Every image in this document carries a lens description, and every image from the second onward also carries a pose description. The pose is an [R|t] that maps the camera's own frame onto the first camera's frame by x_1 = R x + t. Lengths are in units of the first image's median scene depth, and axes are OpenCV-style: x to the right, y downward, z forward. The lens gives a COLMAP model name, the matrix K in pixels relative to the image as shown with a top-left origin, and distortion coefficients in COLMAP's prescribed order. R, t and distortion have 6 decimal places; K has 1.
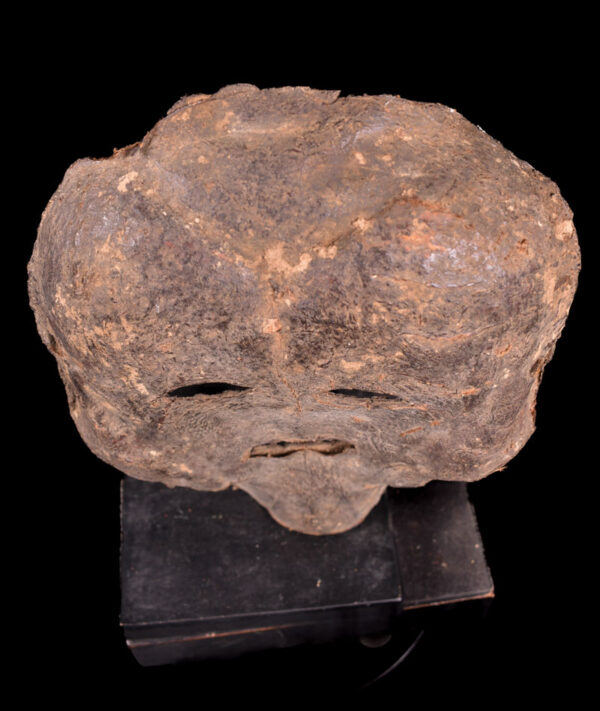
lens RADIAL K [[945.0, 0, 298.8], [0, 945.0, 252.2], [0, 0, 1]] dist [-0.095120, -0.004723]
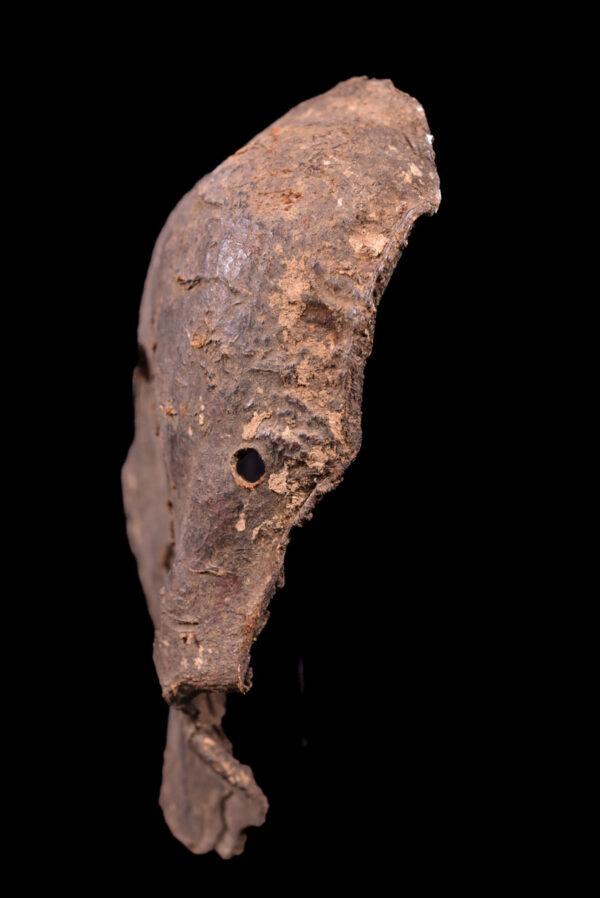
lens RADIAL K [[924.5, 0, 300.0], [0, 924.5, 449.0], [0, 0, 1]] dist [-0.087906, -0.001315]
pose [[0.276059, 0.296088, -0.914398, 0.897415], [-0.799256, 0.599126, -0.047297, 0.128531], [0.533835, 0.743895, 0.402044, 0.854998]]
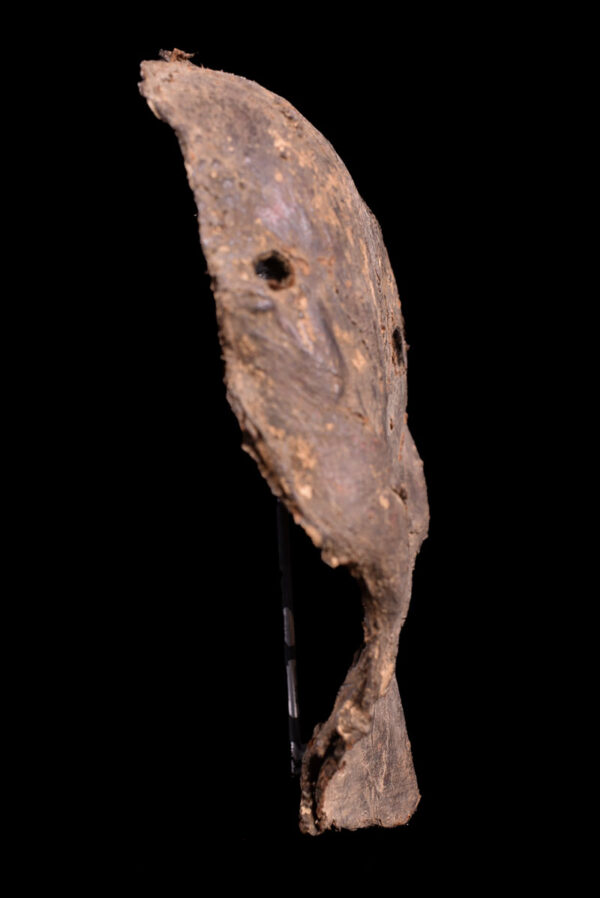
lens RADIAL K [[948.2, 0, 300.0], [0, 948.2, 449.0], [0, 0, 1]] dist [-0.085686, -0.005846]
pose [[0.143867, 0.084909, 0.985948, -0.971795], [0.829650, 0.532740, -0.166940, 0.312678], [-0.539428, 0.842009, 0.006198, 1.241152]]
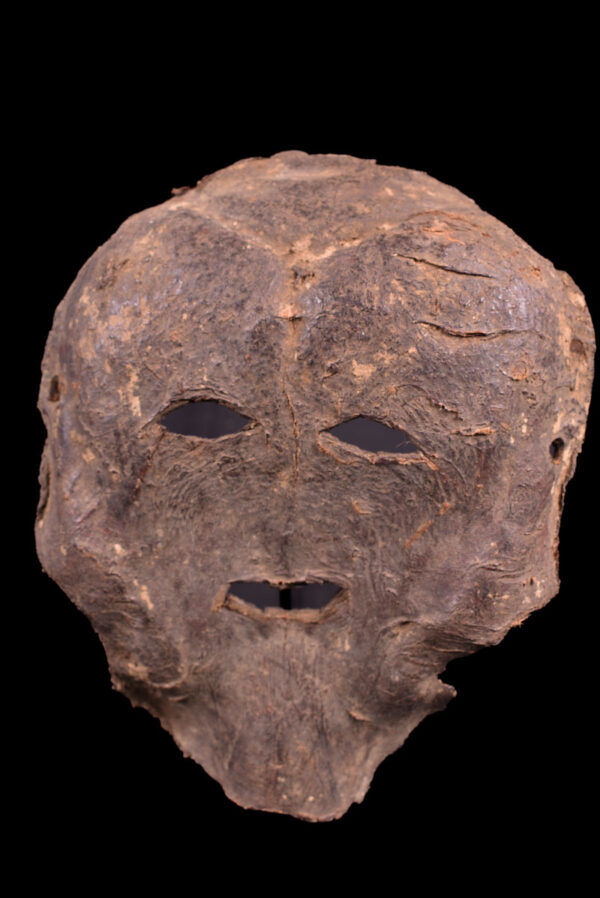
lens RADIAL K [[948.2, 0, 300.0], [0, 948.2, 449.0], [0, 0, 1]] dist [-0.085686, -0.005846]
pose [[0.990009, 0.129270, -0.056310, 0.060057], [-0.135143, 0.755997, -0.640472, 0.837547], [-0.040224, 0.641683, 0.765914, 0.326534]]
